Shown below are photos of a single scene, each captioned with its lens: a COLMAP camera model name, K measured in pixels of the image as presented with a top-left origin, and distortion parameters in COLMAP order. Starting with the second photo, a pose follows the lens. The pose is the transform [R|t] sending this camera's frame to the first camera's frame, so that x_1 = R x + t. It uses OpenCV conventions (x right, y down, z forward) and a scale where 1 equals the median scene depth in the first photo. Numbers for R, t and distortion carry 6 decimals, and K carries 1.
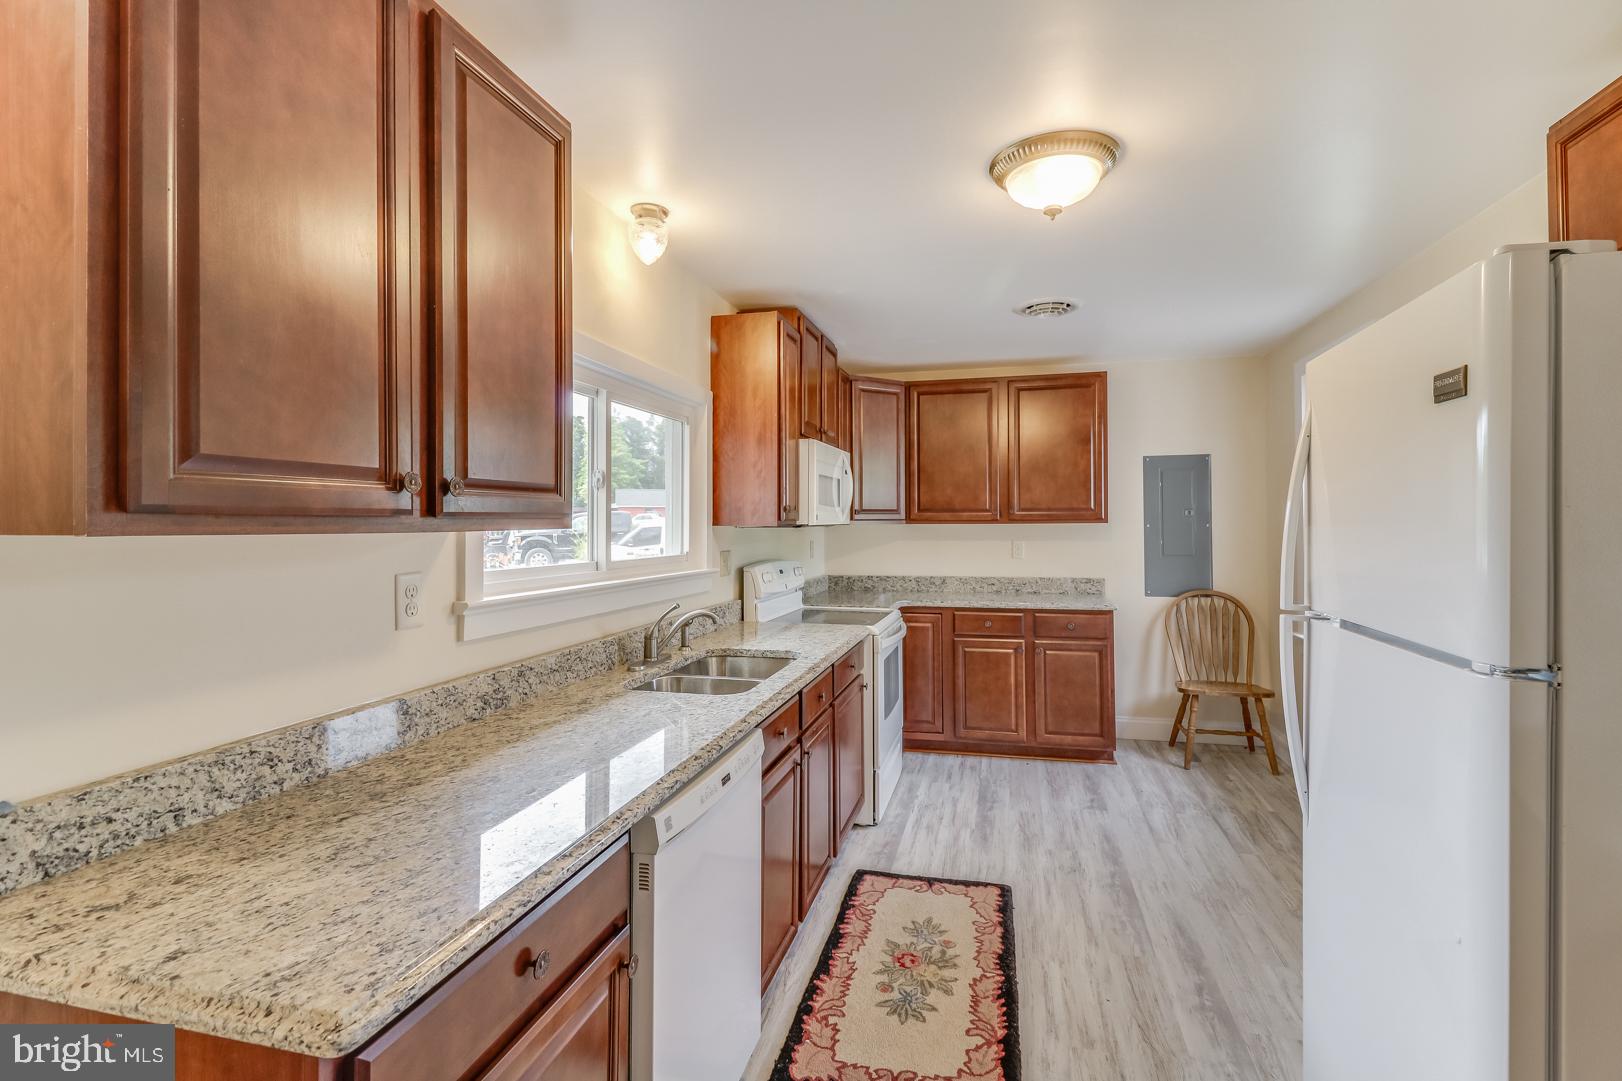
lens RADIAL K [[761.1, 0, 837.6], [0, 761.1, 543.4], [0, 0, 1]] dist [0.015567, -0.022105]
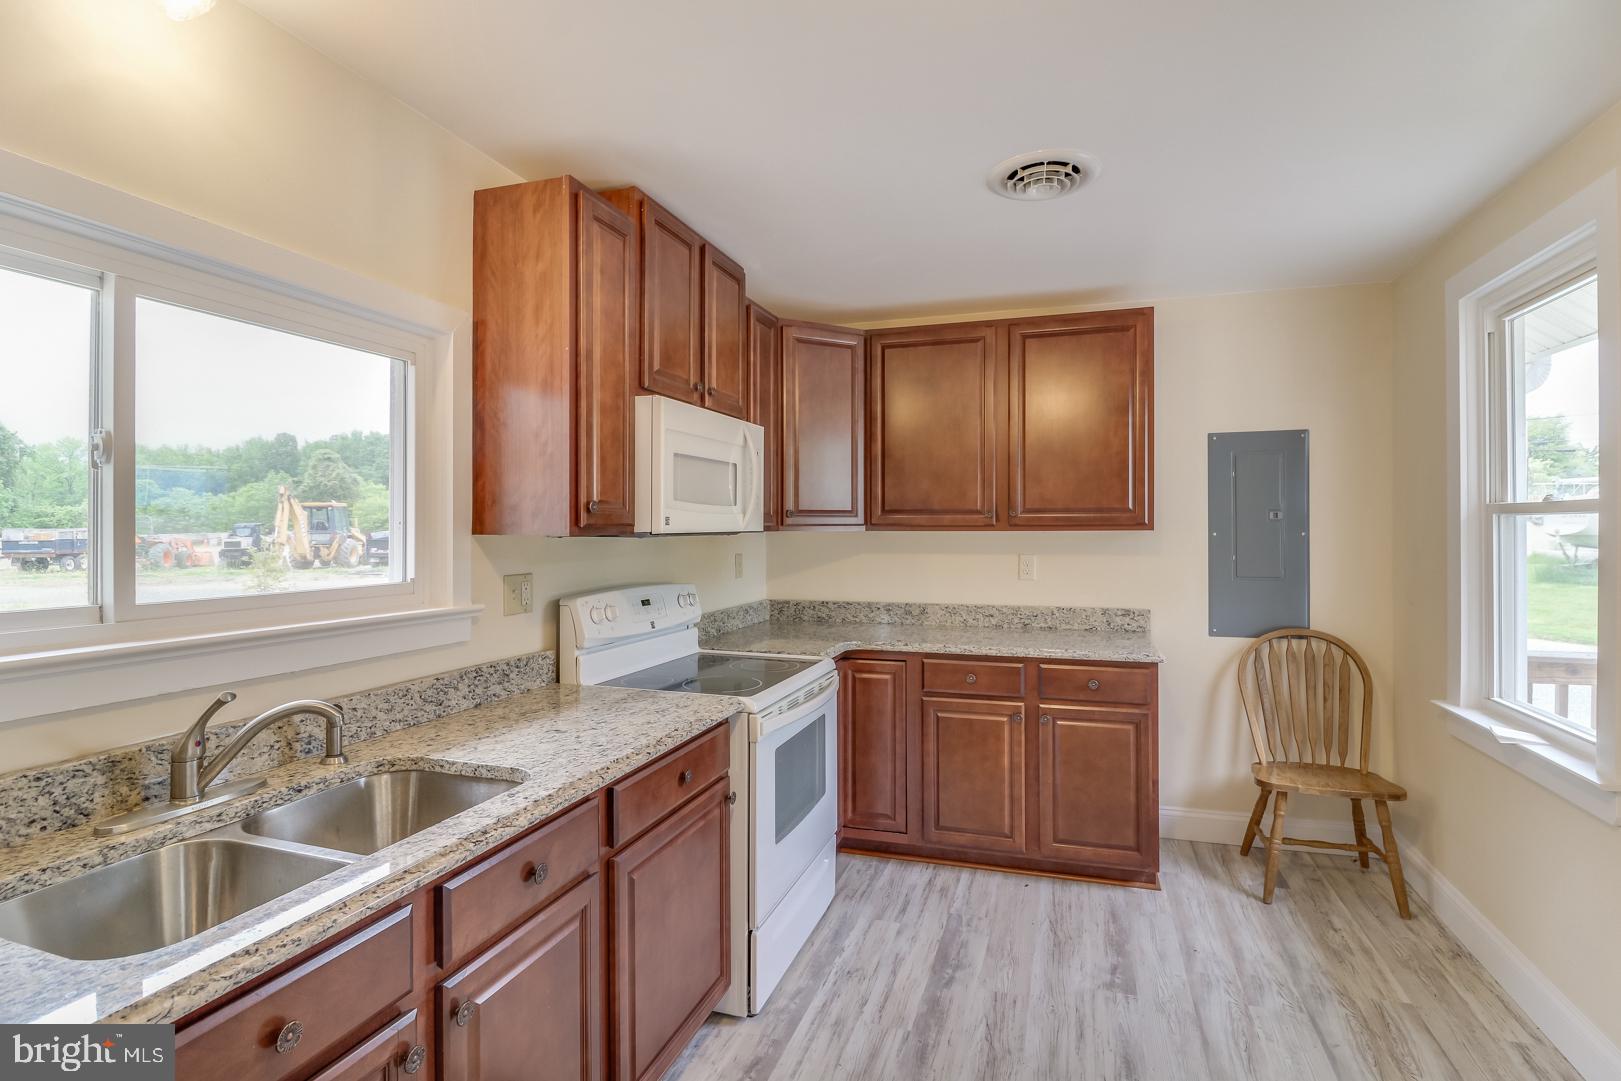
lens RADIAL K [[768.3, 0, 852.8], [0, 768.3, 558.1], [0, 0, 1]] dist [-0.002589, -0.015516]
pose [[0.997917, 0.005362, -0.064287, 0.137657], [-0.004469, 0.999892, 0.014032, -0.010998], [0.064356, -0.013716, 0.997833, 0.314075]]
